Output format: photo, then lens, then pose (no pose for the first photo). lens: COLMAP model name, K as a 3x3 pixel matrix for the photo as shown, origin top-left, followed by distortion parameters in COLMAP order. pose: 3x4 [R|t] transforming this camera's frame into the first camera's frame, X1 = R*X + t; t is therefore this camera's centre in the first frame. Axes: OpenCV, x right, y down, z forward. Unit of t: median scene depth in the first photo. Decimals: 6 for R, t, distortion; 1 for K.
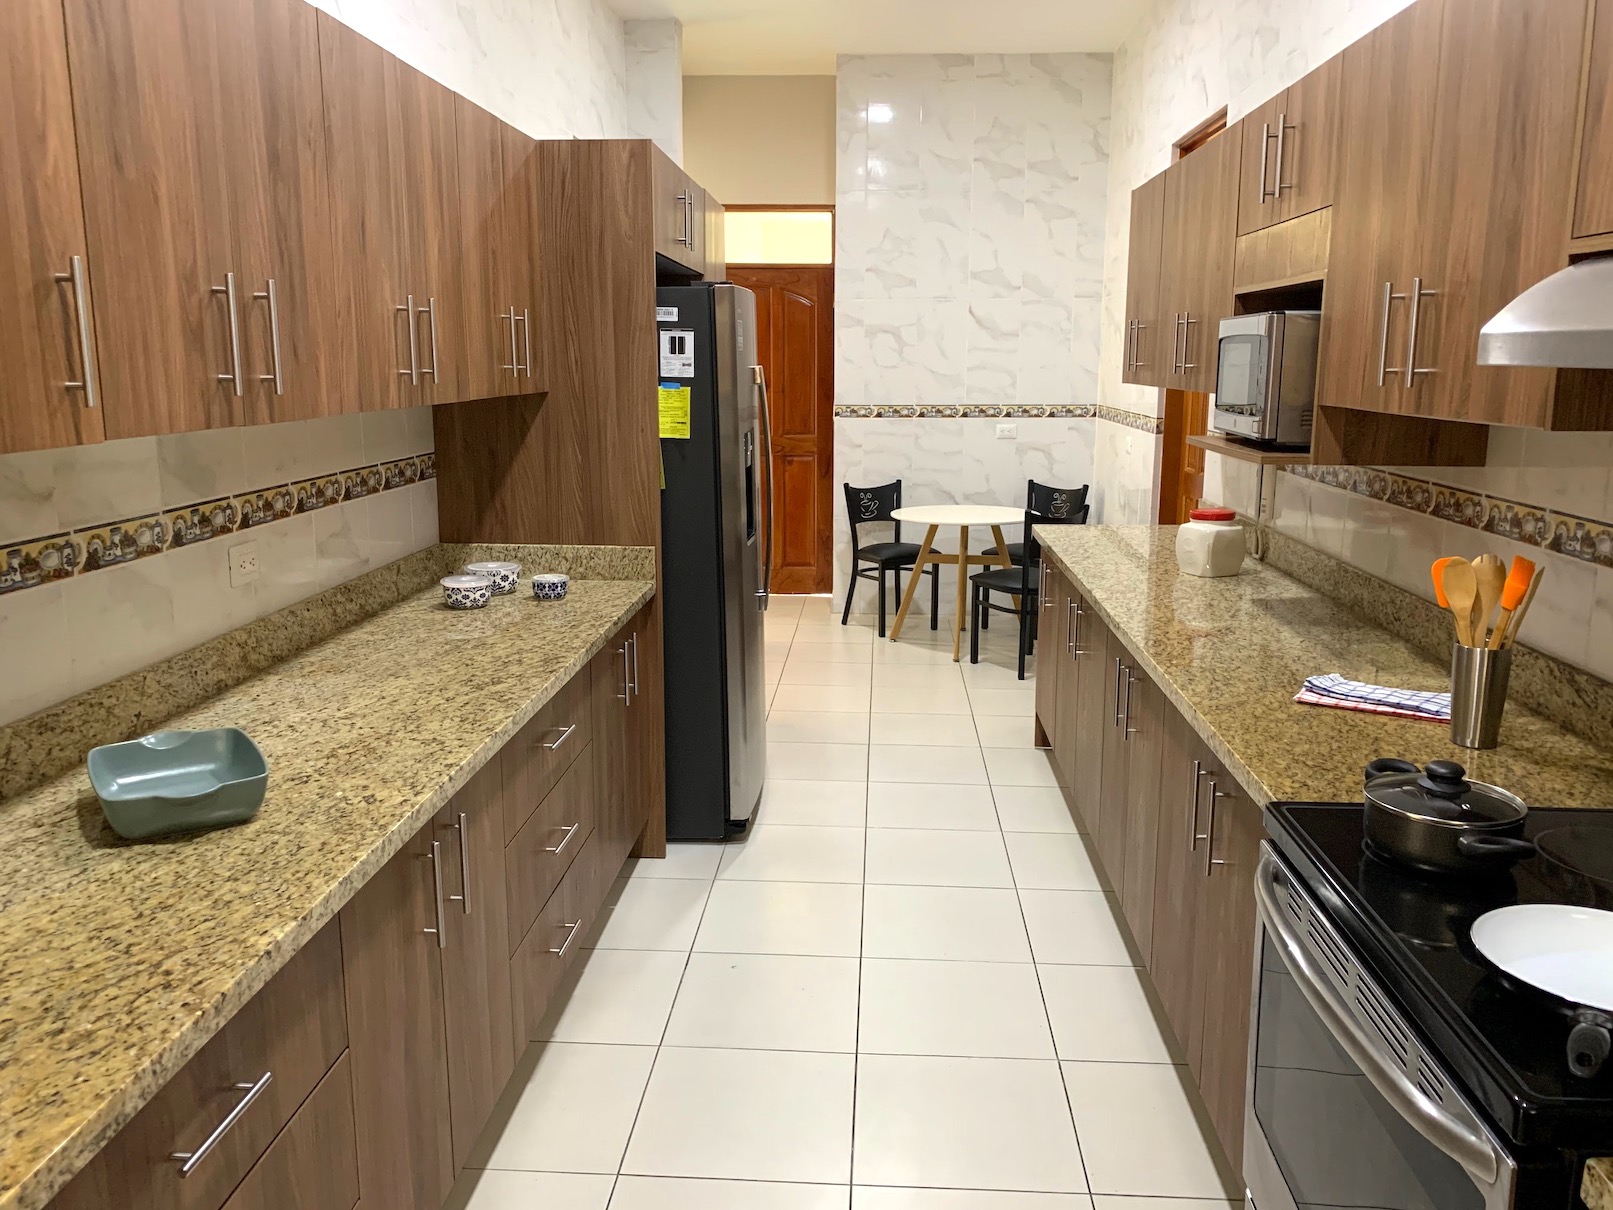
lens RADIAL K [[1244.4, 0, 806.5], [0, 1244.4, 605.0], [0, 0, 1]] dist [0.099080, -0.117108]
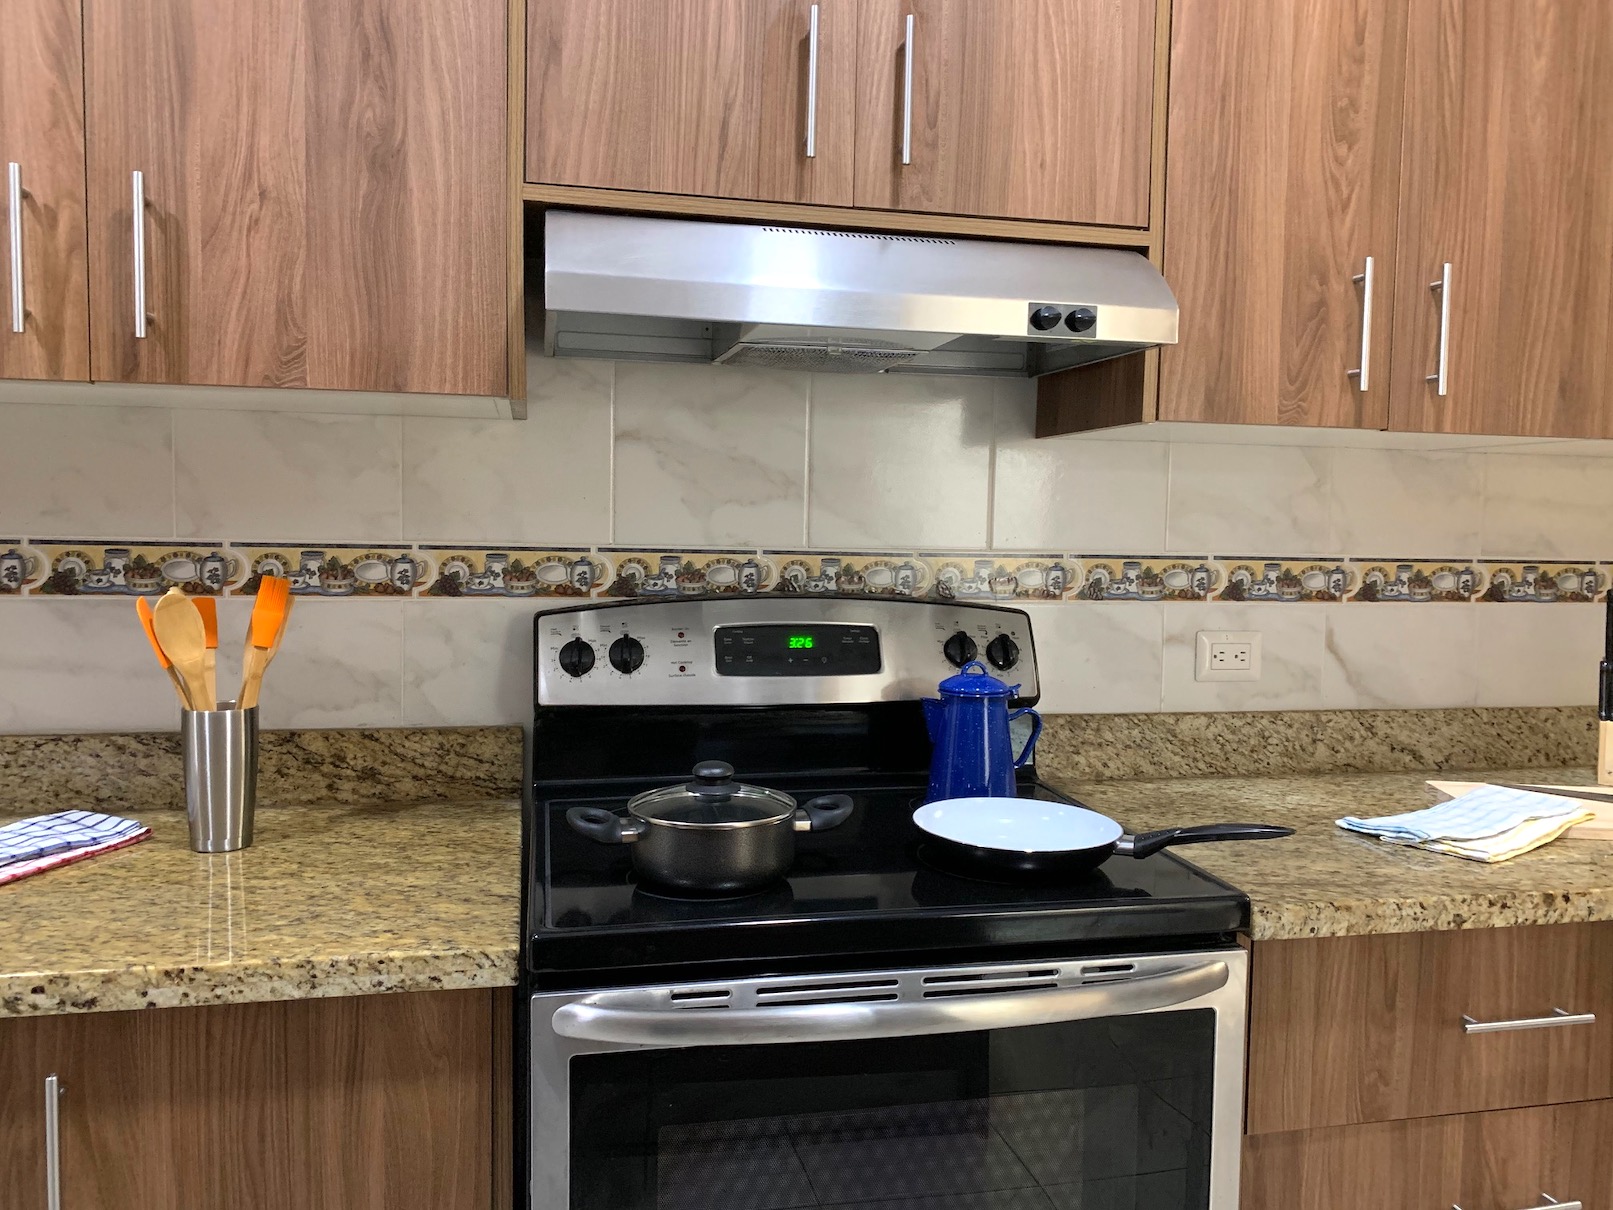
lens RADIAL K [[1245.2, 0, 806.5], [0, 1245.2, 605.0], [0, 0, 1]] dist [-0.000322, -0.002405]
pose [[-0.273807, -0.075421, 0.958823, -0.248280], [0.172521, 0.976900, 0.126109, -0.060153], [-0.946185, 0.199947, -0.254470, 0.883178]]
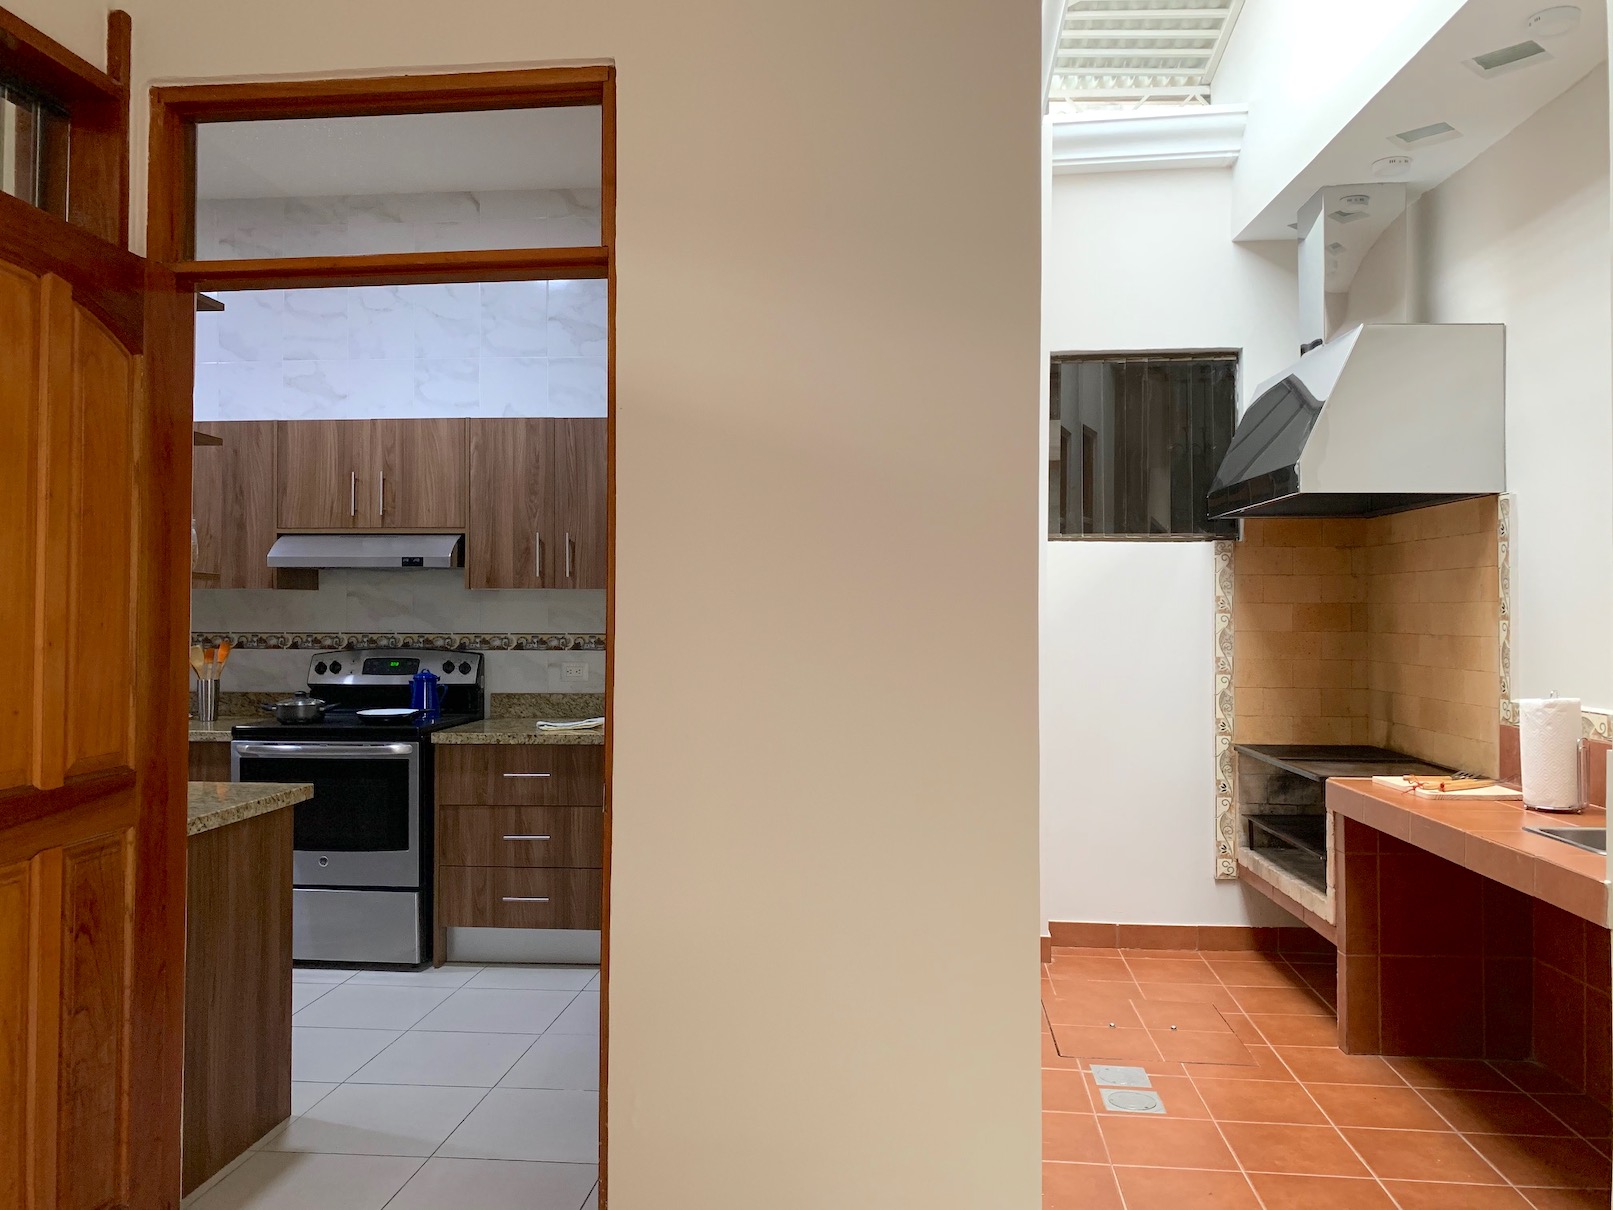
lens RADIAL K [[1229.9, 0, 814.9], [0, 1229.9, 589.3], [0, 0, 1]] dist [0.126344, -0.336351]
pose [[0.030723, 0.013521, 0.999436, -1.946046], [0.197327, 0.980147, -0.019326, 0.145323], [-0.979856, 0.197809, 0.027445, -0.281506]]
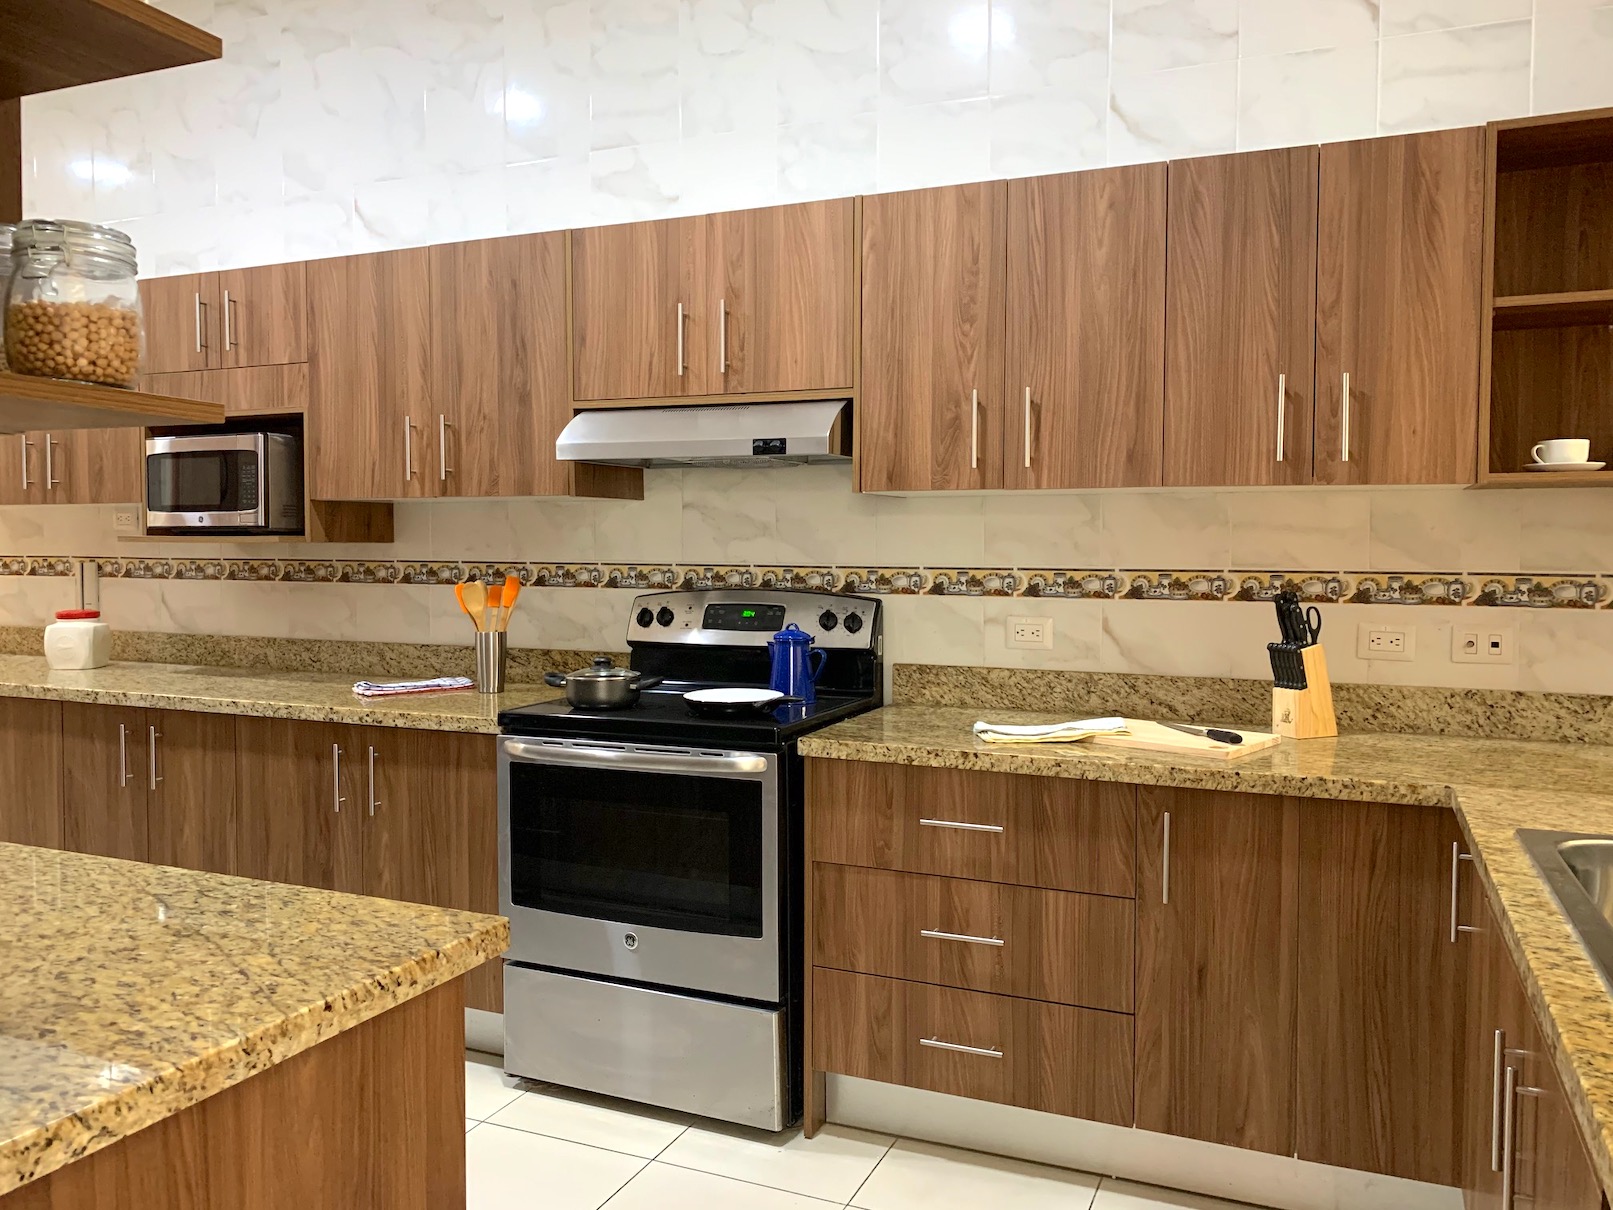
lens RADIAL K [[1244.4, 0, 806.5], [0, 1244.4, 605.0], [0, 0, 1]] dist [0.099080, -0.117108]
pose [[0.338494, -0.048198, 0.939733, -0.926276], [0.185148, 0.982575, -0.016296, 0.105337], [-0.922573, 0.179506, 0.341520, 0.035210]]
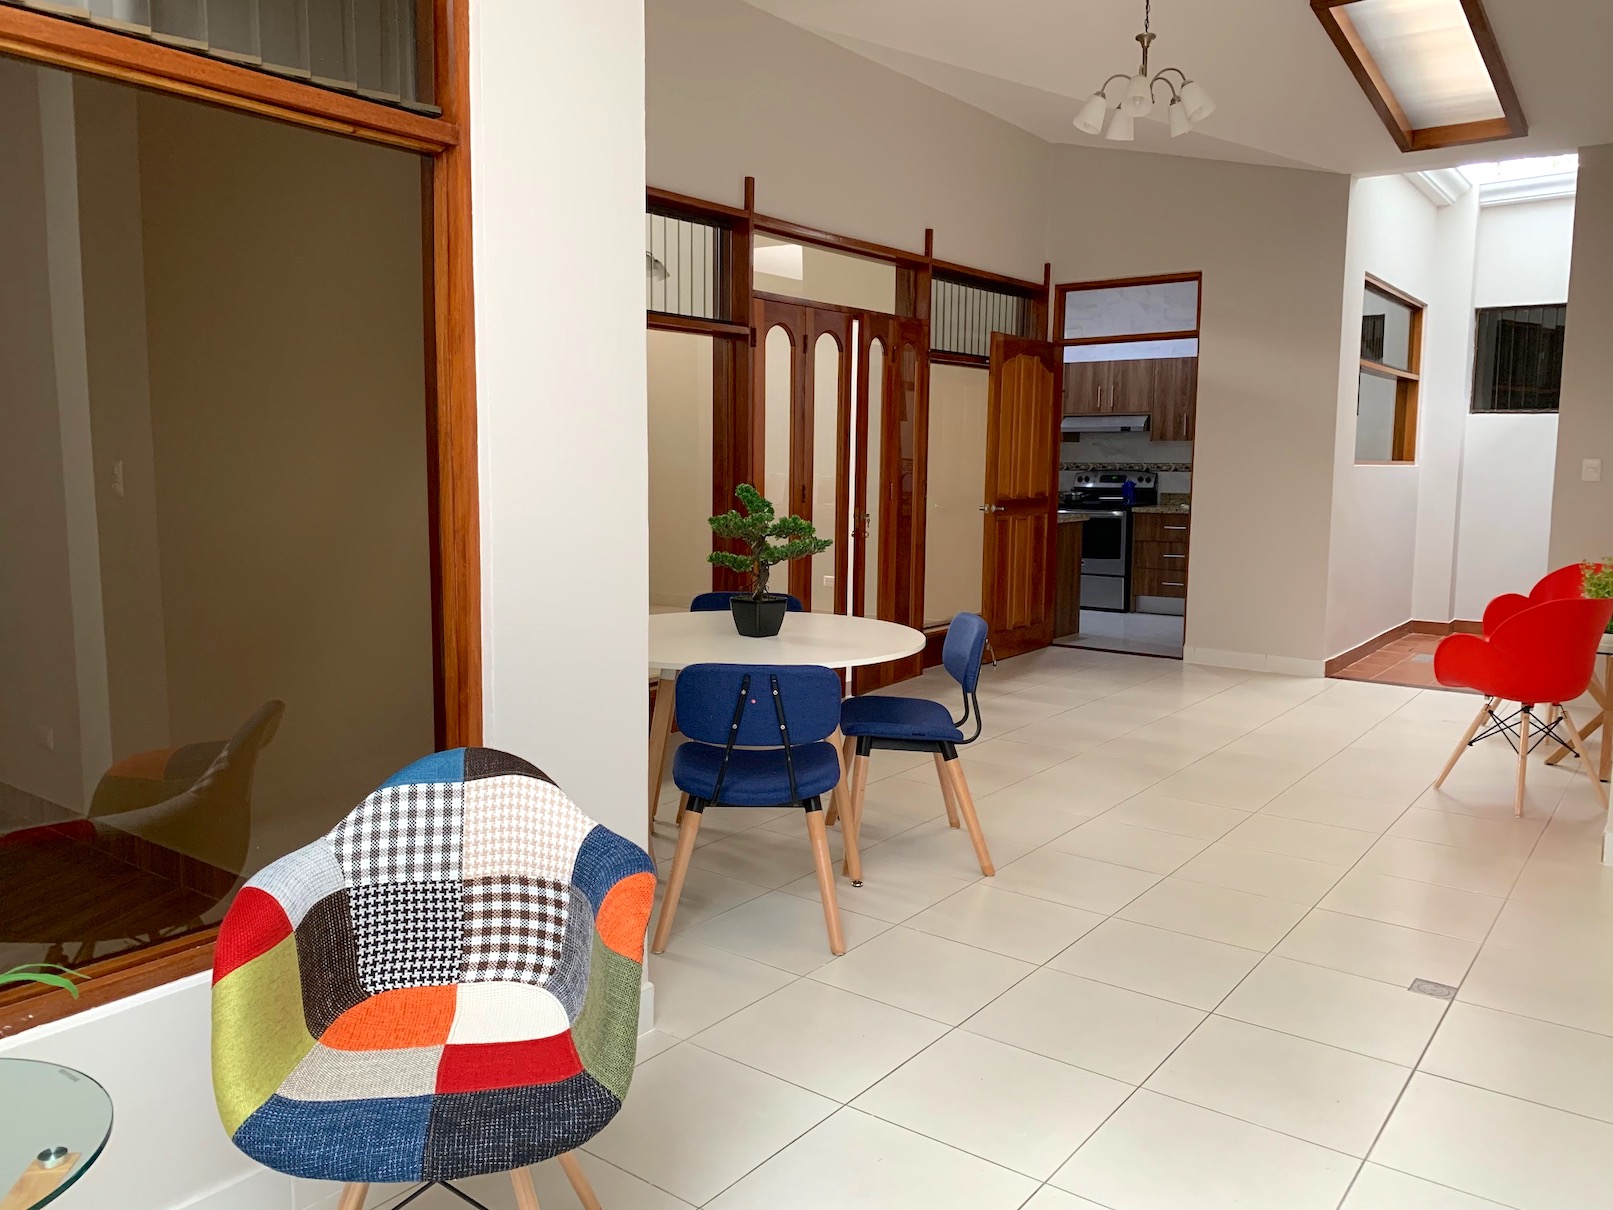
lens RADIAL K [[1244.4, 0, 806.5], [0, 1244.4, 605.0], [0, 0, 1]] dist [0.099080, -0.117108]
pose [[0.546798, -0.098488, 0.831452, -4.677909], [0.163144, 0.986556, 0.009570, 0.348241], [-0.821216, 0.130413, 0.555514, -1.166224]]
